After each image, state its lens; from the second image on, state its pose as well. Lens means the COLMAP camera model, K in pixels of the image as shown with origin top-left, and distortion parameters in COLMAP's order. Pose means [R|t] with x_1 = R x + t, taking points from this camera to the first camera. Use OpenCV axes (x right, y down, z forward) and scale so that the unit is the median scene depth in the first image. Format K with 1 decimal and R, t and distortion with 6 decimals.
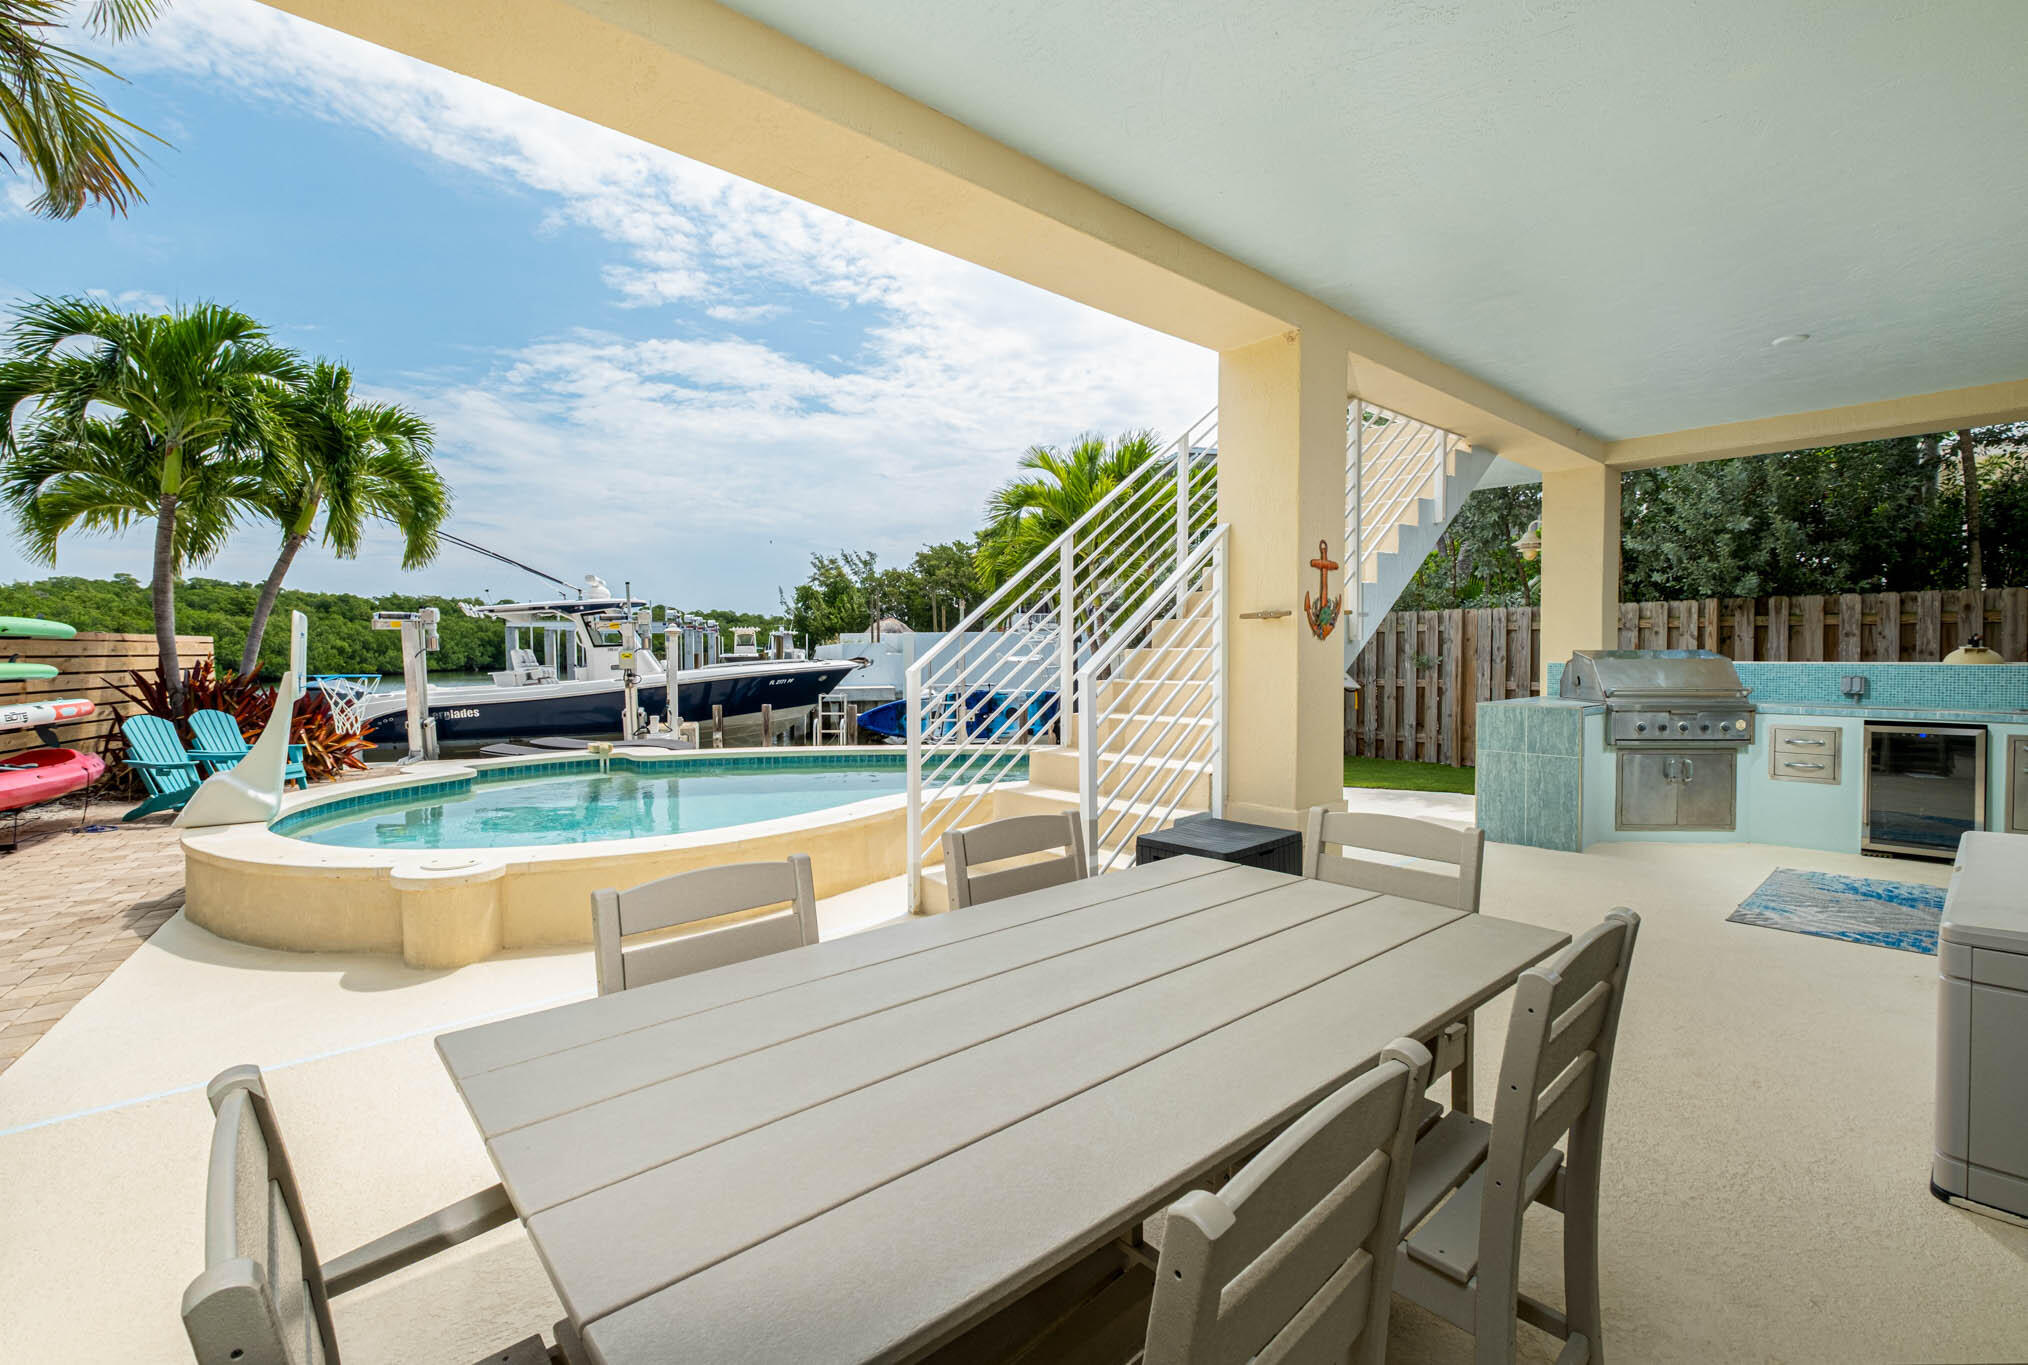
lens RADIAL K [[906.0, 0, 1011.9], [0, 906.0, 677.0], [0, 0, 1]] dist [0.001604, -0.001407]
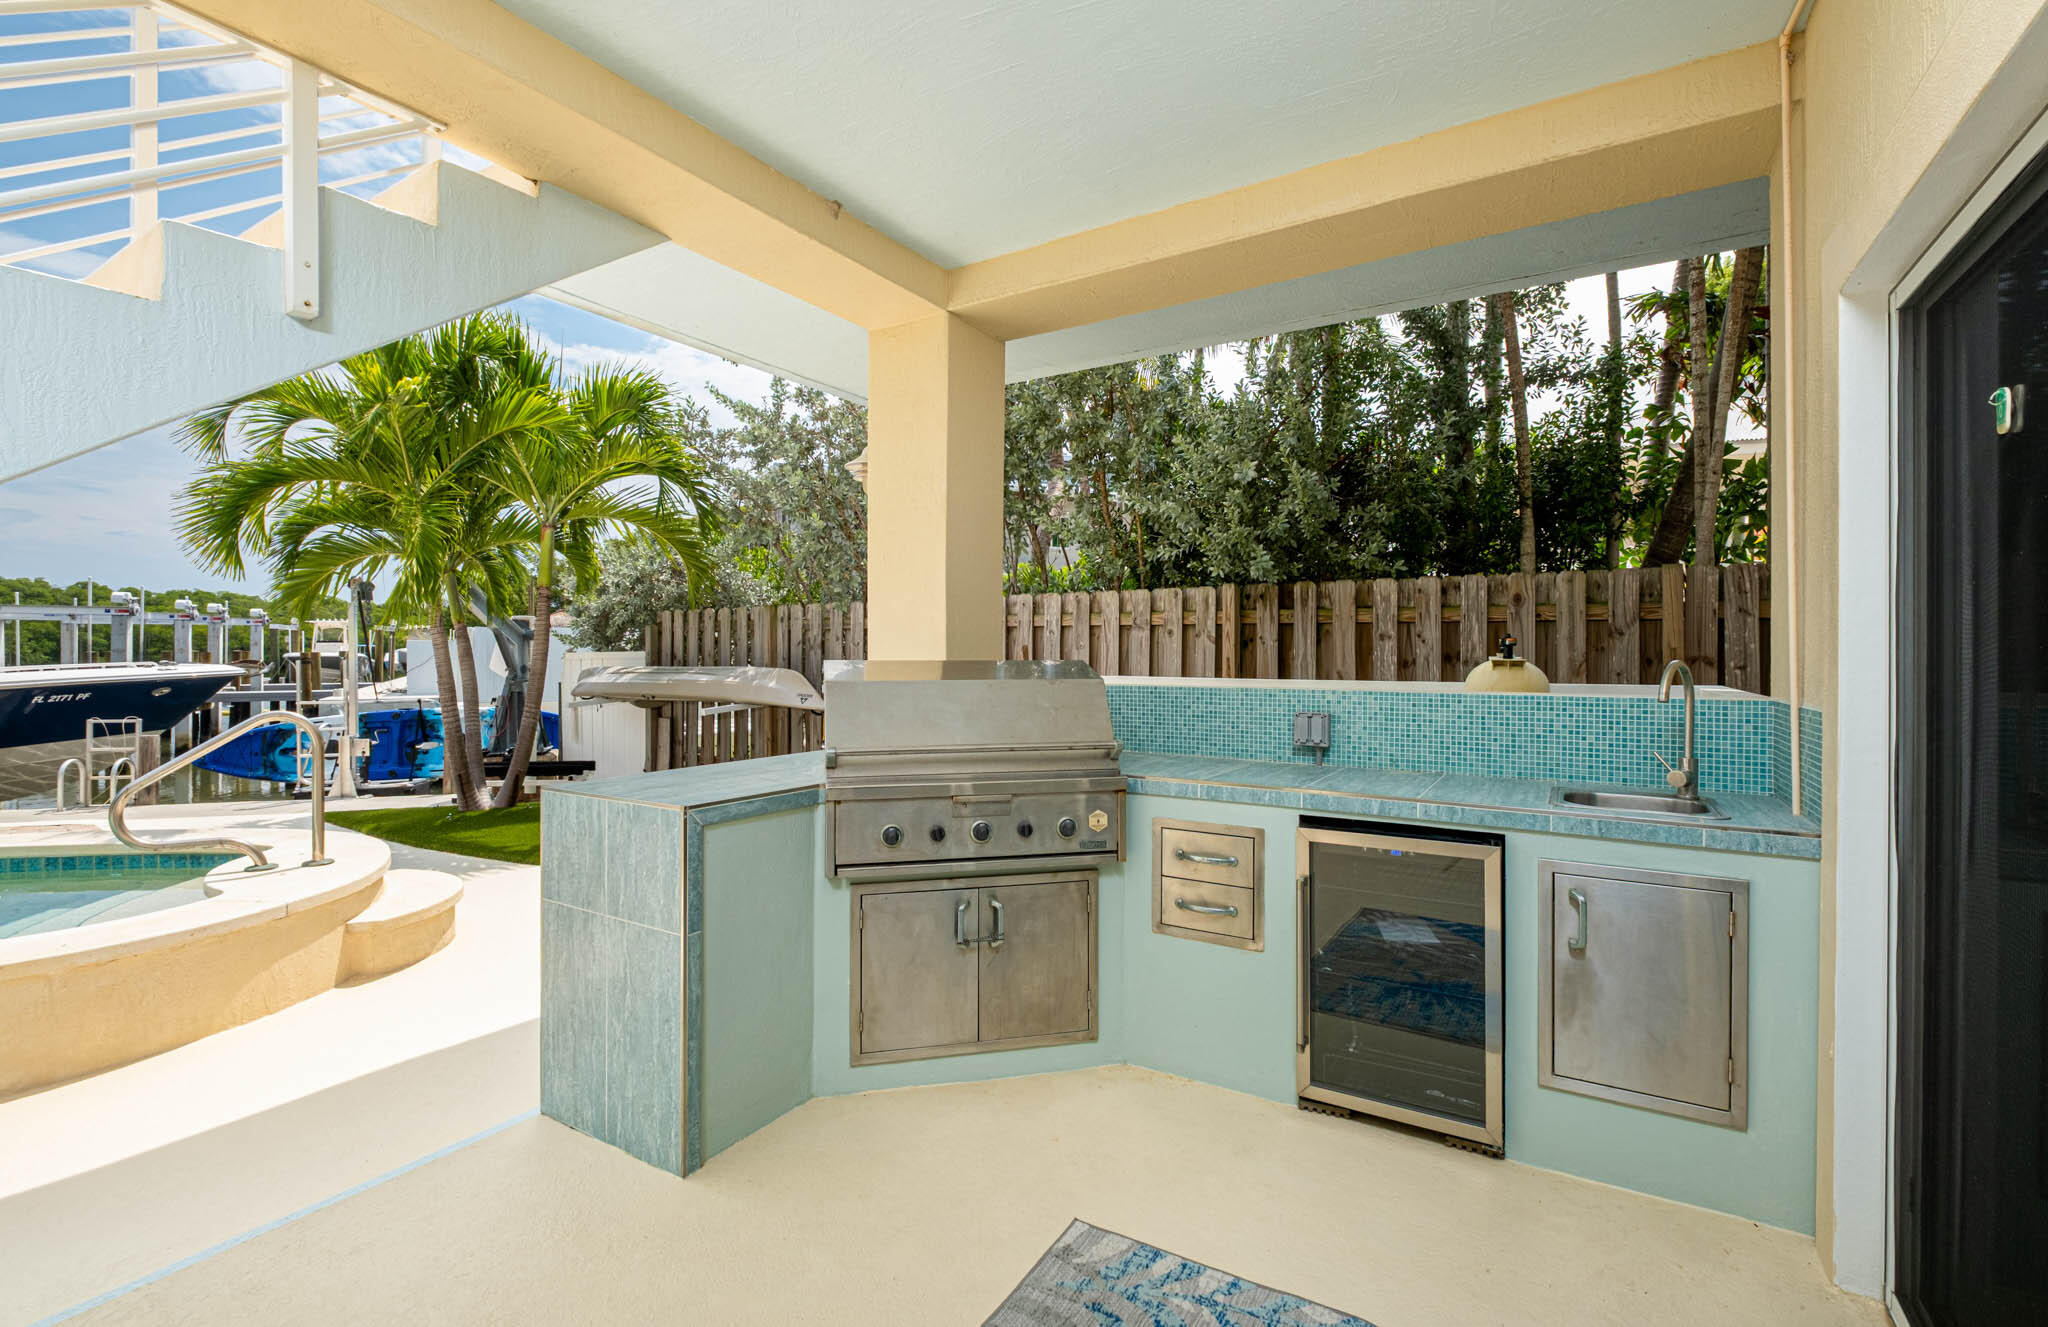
lens RADIAL K [[892.5, 0, 1021.5], [0, 892.5, 651.4], [0, 0, 1]] dist [0.000865, -0.000742]
pose [[0.964353, 0.006007, 0.264552, 0.473383], [0.001721, 0.999579, -0.028969, -0.016292], [-0.264615, 0.028392, 0.963936, 0.412582]]
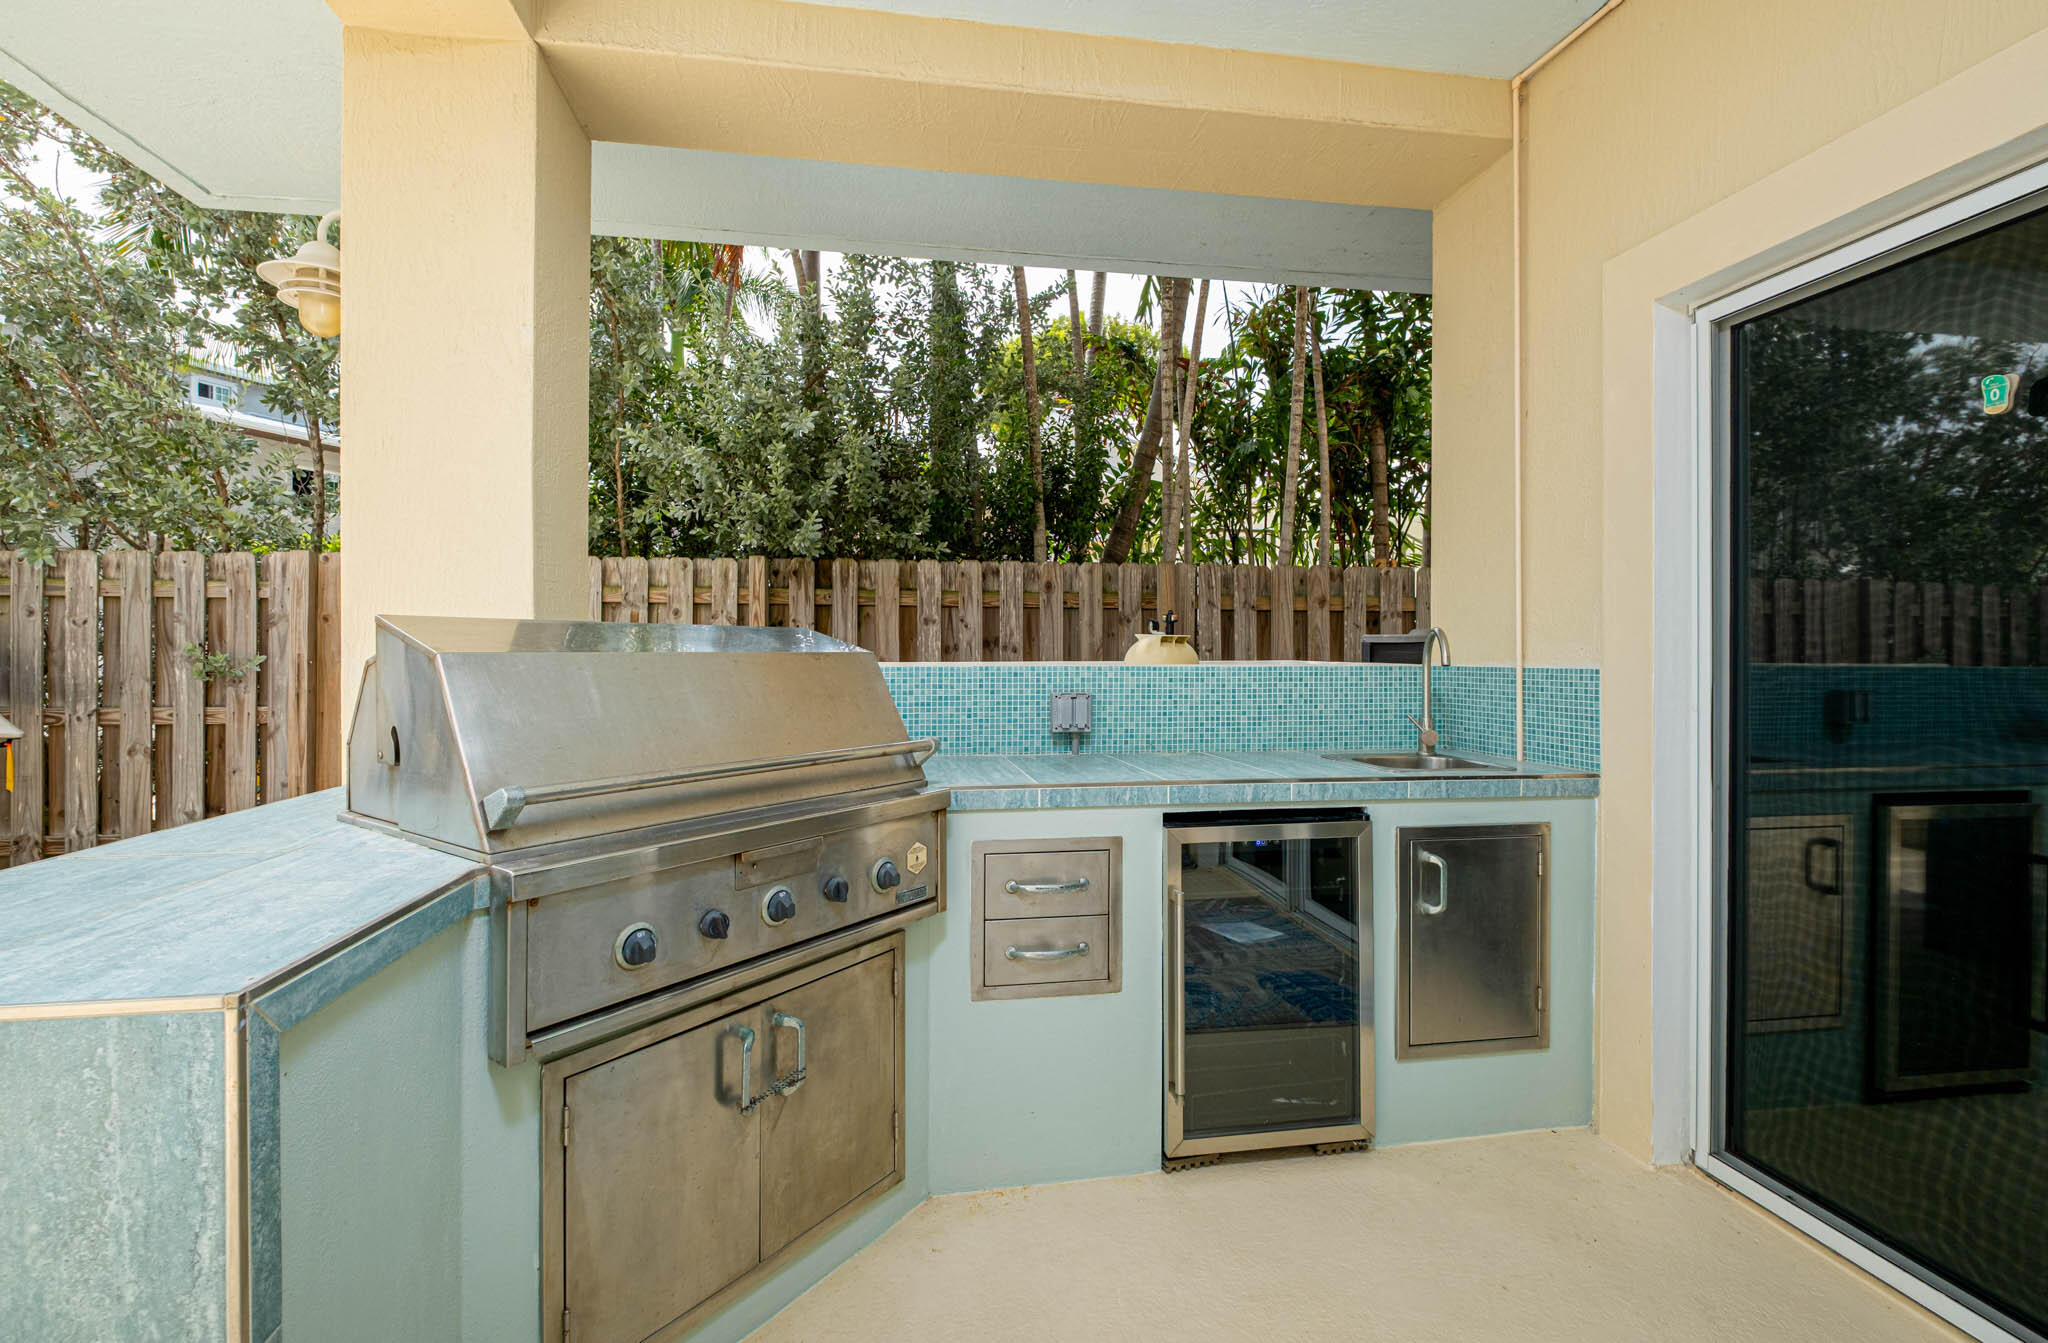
lens RADIAL K [[890.8, 0, 1010.2], [0, 890.8, 655.1], [0, 0, 1]] dist [0.006362, -0.004759]
pose [[0.557259, 0.002151, 0.830336, 0.413191], [0.020969, 0.999641, -0.016662, -0.009734], [-0.830074, 0.026696, 0.557014, 0.585967]]
